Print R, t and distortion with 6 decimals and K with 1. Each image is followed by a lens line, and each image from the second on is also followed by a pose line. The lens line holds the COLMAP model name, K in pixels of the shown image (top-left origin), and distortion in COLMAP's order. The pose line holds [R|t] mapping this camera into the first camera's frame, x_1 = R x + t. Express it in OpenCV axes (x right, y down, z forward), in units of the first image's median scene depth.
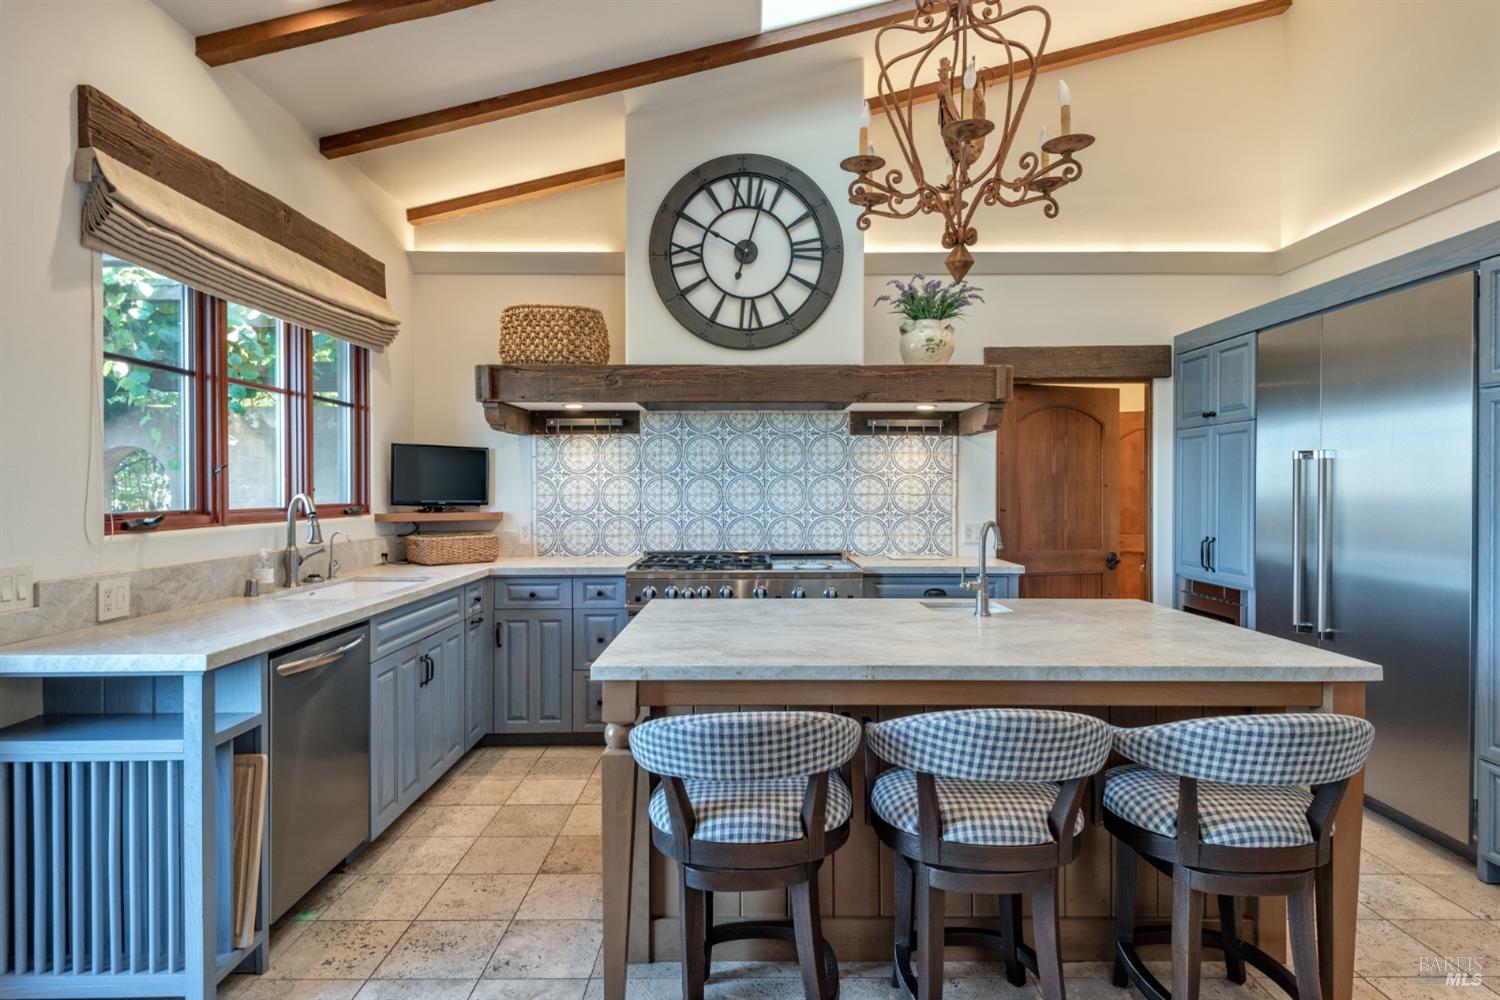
lens RADIAL K [[796.8, 0, 751.9], [0, 796.8, 495.0], [0, 0, 1]] dist [0.002154, 0.000200]
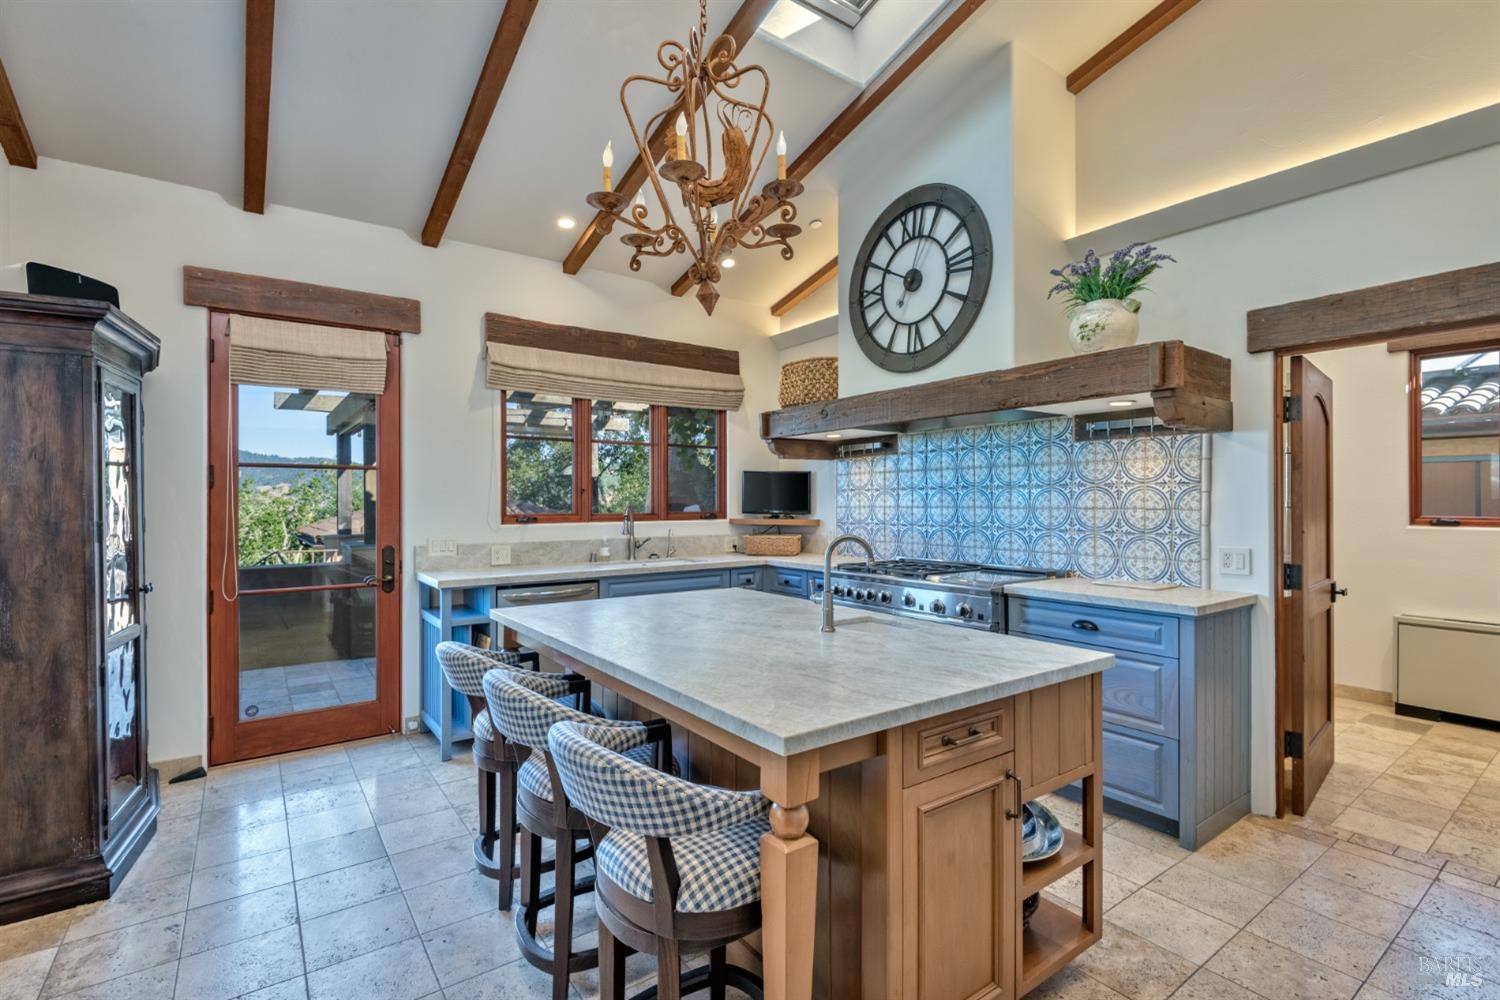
lens RADIAL K [[684.0, 0, 750.0], [0, 684.0, 500.0], [0, 0, 1]] dist [0.001719, 0.000081]
pose [[0.577639, -0.002247, -0.816290, 0.548293], [-0.005819, 0.999959, -0.006870, -0.002645], [0.816272, 0.008719, 0.577602, 0.262033]]
